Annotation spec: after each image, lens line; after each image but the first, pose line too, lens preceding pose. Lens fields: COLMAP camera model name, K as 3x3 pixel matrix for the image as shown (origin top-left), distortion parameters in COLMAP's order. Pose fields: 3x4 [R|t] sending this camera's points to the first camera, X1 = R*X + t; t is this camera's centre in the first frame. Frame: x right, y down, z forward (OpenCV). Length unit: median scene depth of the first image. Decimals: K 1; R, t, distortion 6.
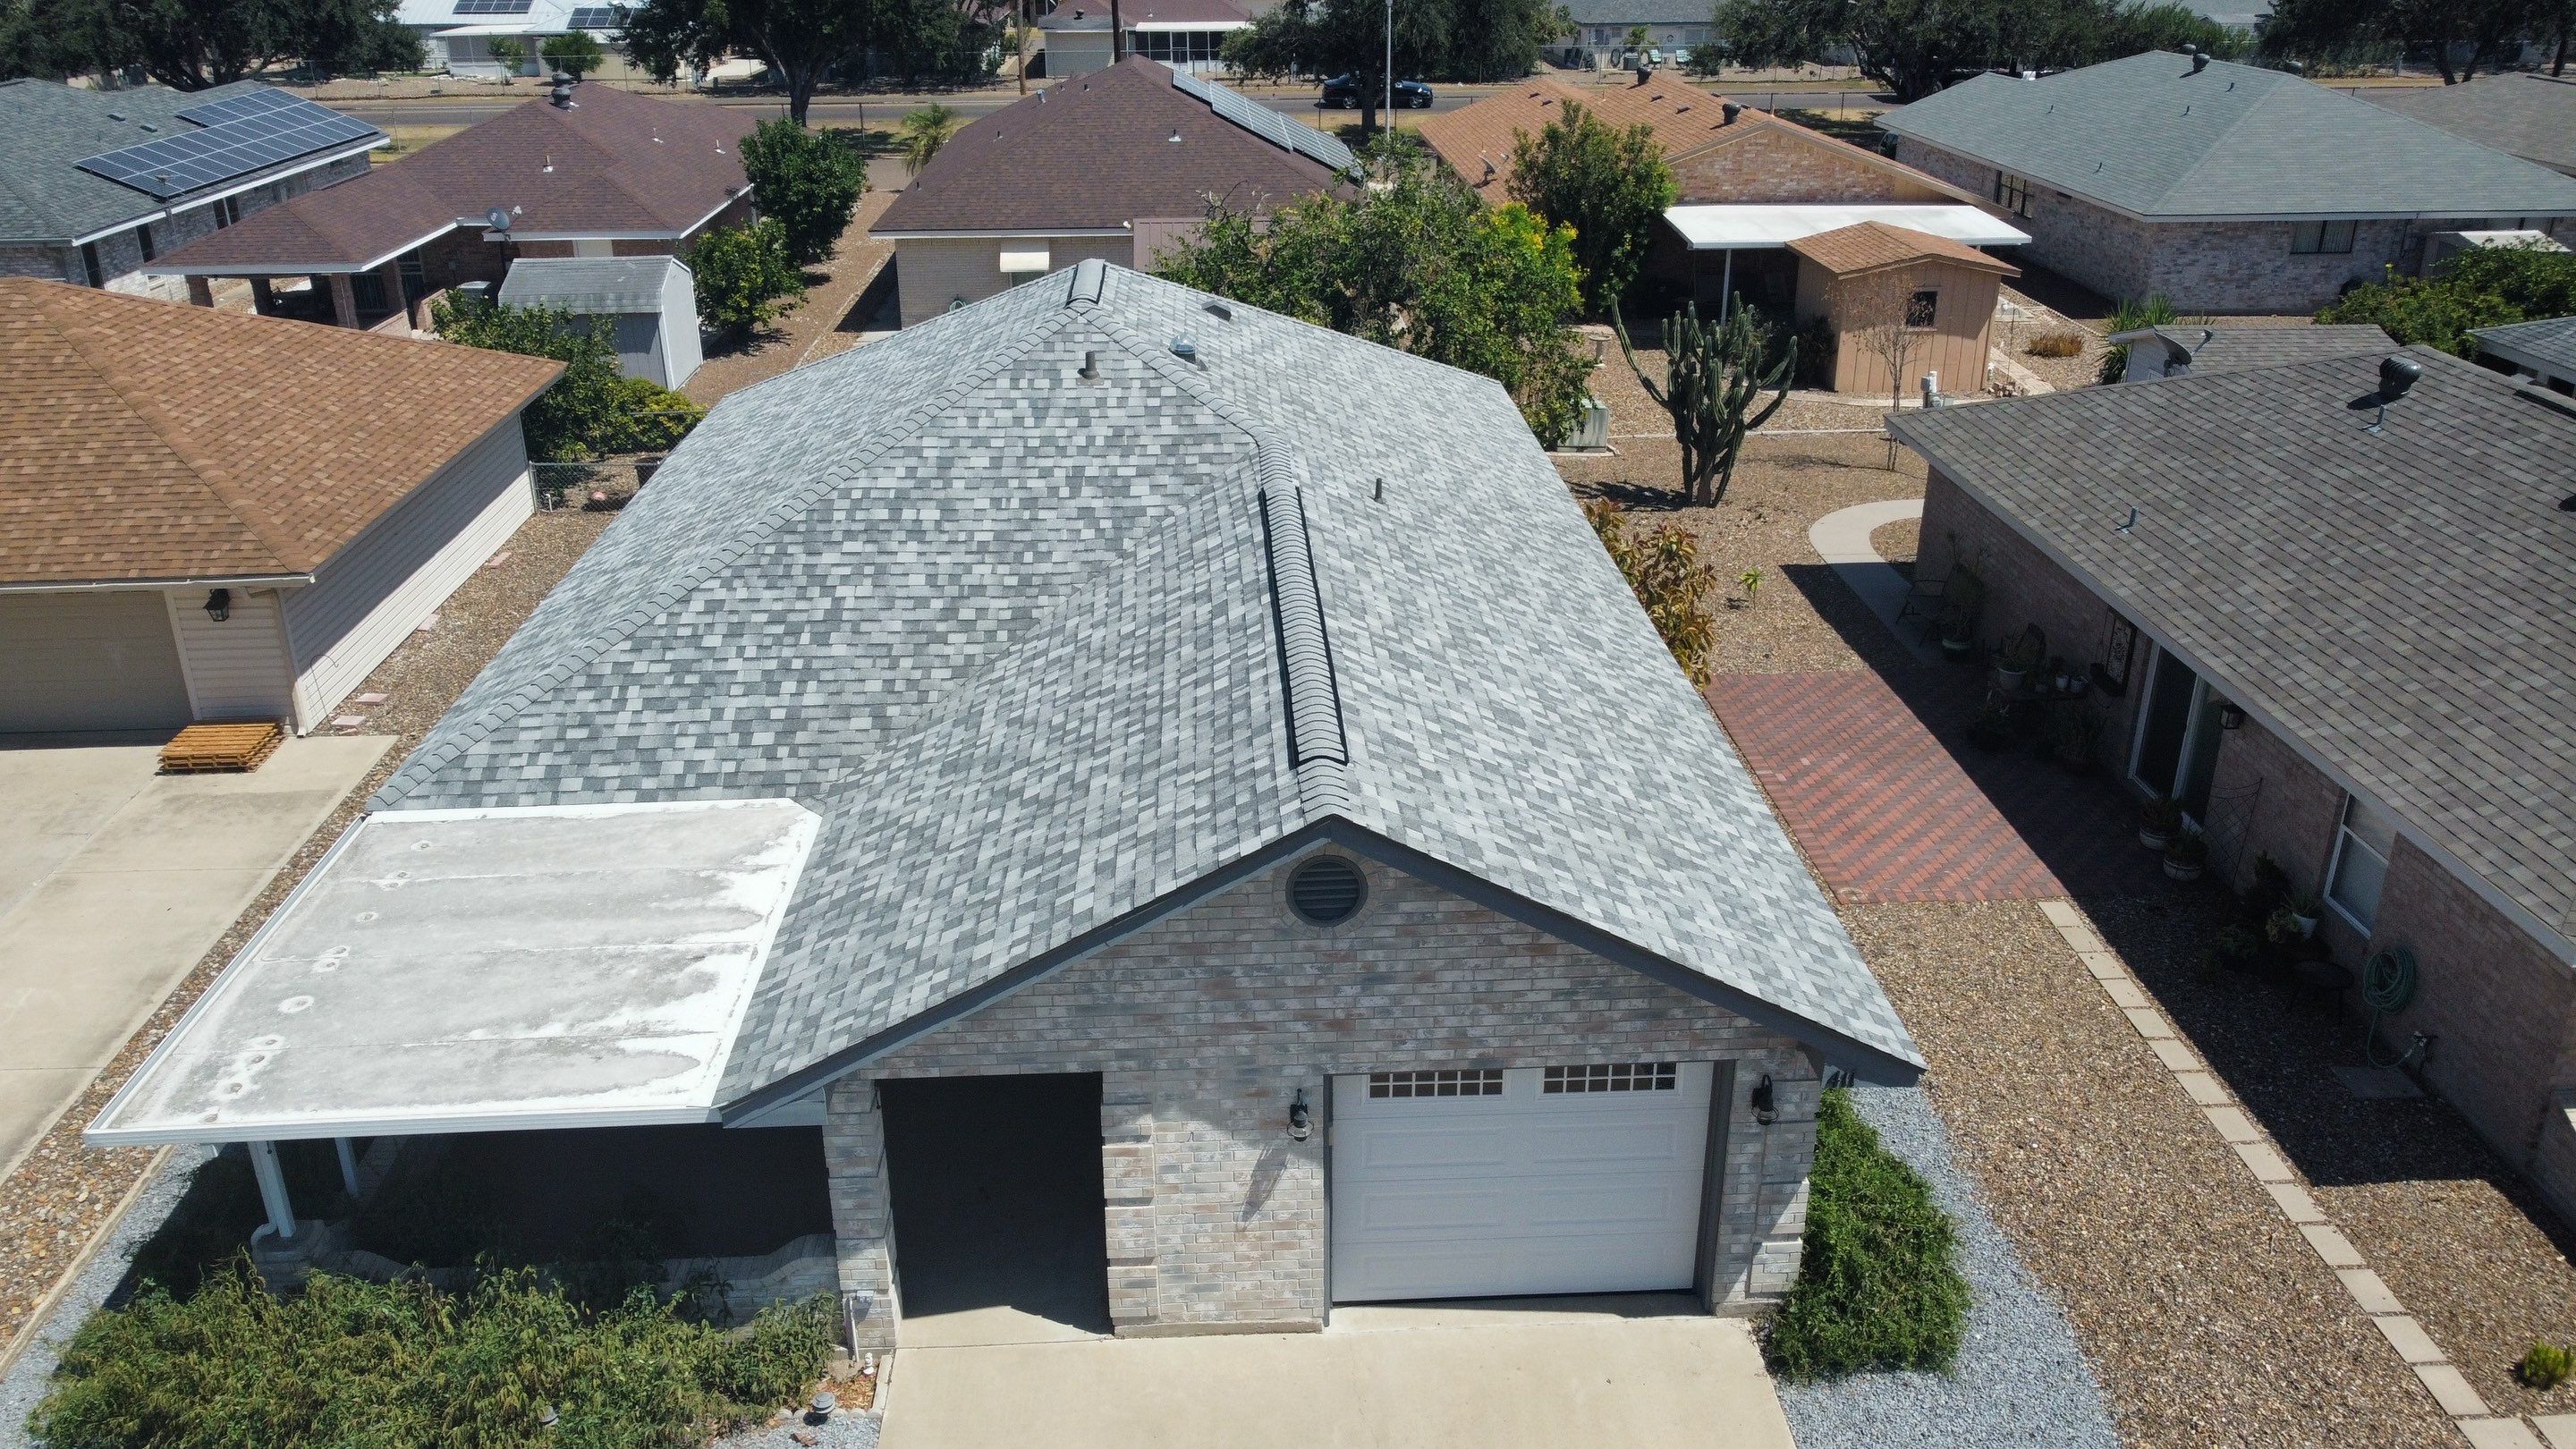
lens RADIAL K [[1956.9, 0, 1287.5], [0, 1956.9, 722.4], [0, 0, 1]] dist [-0.004466, 0.005510]
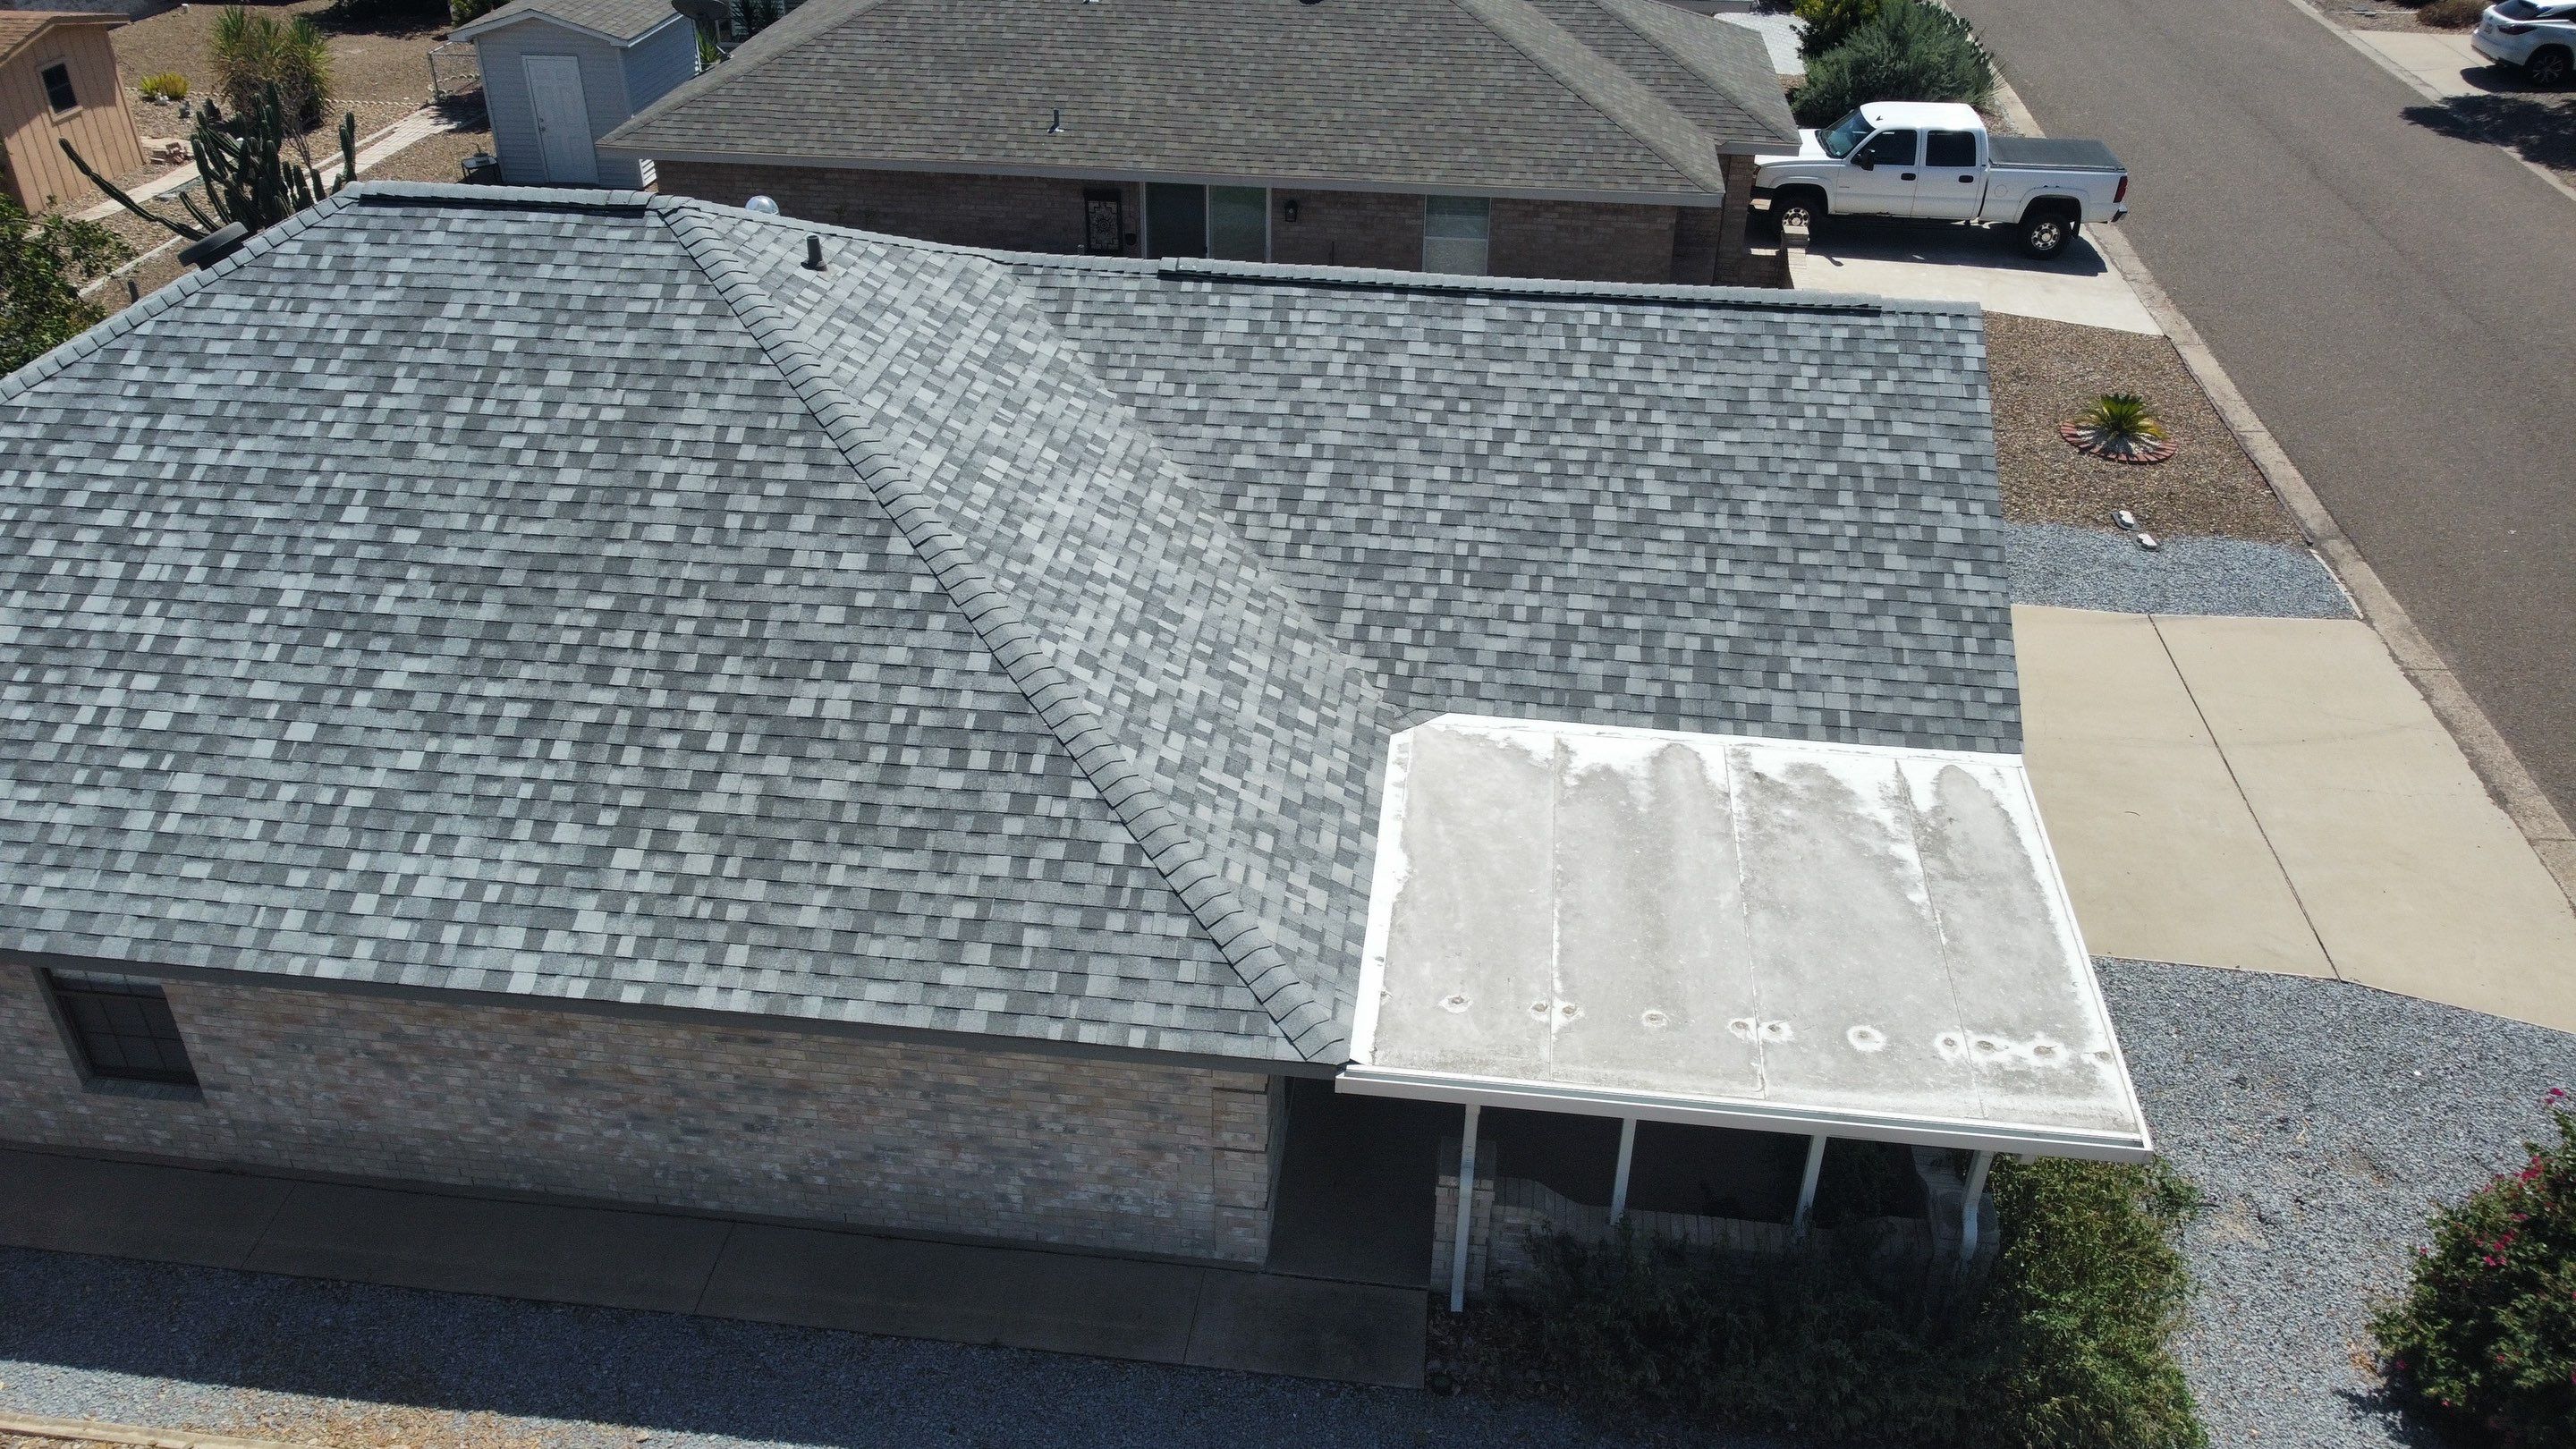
lens RADIAL K [[1956.9, 0, 1298.1], [0, 1956.9, 717.1], [0, 0, 1]] dist [-0.004466, 0.005510]
pose [[0.162892, -0.521673, 0.837451, -1.140203], [0.382769, 0.815723, 0.433686, -0.415770], [-0.909370, 0.249907, 0.332555, 0.872316]]
